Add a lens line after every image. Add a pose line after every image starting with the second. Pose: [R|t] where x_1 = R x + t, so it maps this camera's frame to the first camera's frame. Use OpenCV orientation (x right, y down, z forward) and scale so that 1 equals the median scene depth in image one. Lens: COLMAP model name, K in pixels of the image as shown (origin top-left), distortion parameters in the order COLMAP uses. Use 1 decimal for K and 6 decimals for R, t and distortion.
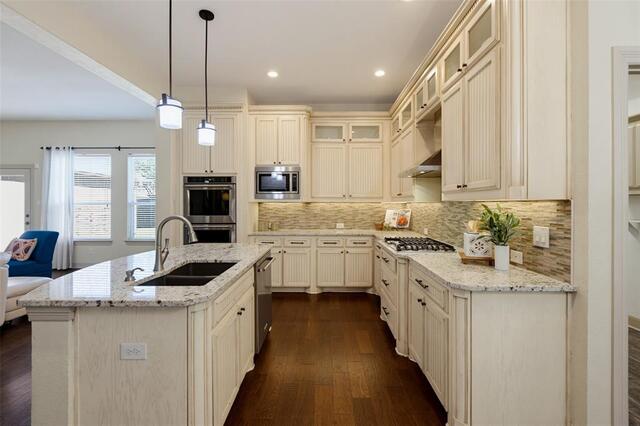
lens RADIAL K [[285.3, 0, 321.0], [0, 285.3, 204.1], [0, 0, 1]] dist [-0.000291, -0.000361]
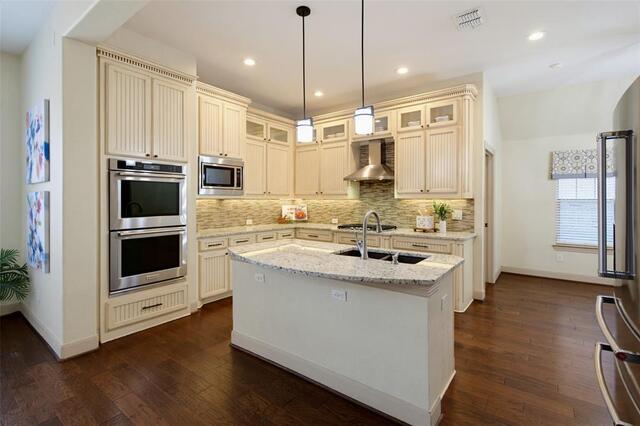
lens RADIAL K [[302.9, 0, 319.5], [0, 302.9, 200.3], [0, 0, 1]] dist [-0.000083, 0.000018]
pose [[0.593239, -0.002392, 0.805023, -0.734834], [0.001979, 0.999997, 0.001514, -0.002273], [-0.805024, 0.000695, 0.593242, 0.195709]]
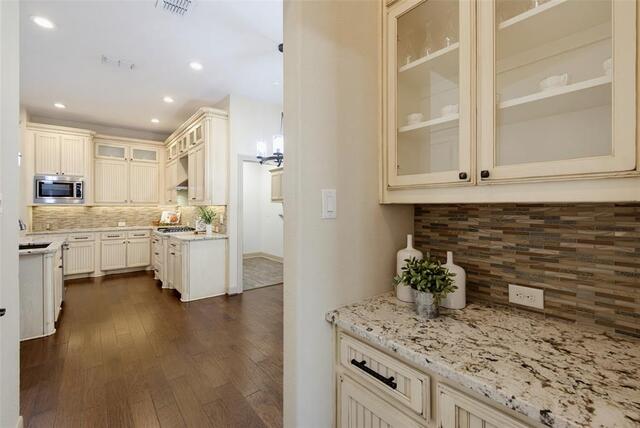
lens RADIAL K [[285.3, 0, 321.0], [0, 285.3, 205.1], [0, 0, 1]] dist [-0.000291, -0.000361]
pose [[0.768801, 0.001526, 0.639486, -0.074506], [0.004304, 0.999962, -0.007560, 0.004042], [-0.639473, 0.008564, 0.768766, -0.638108]]
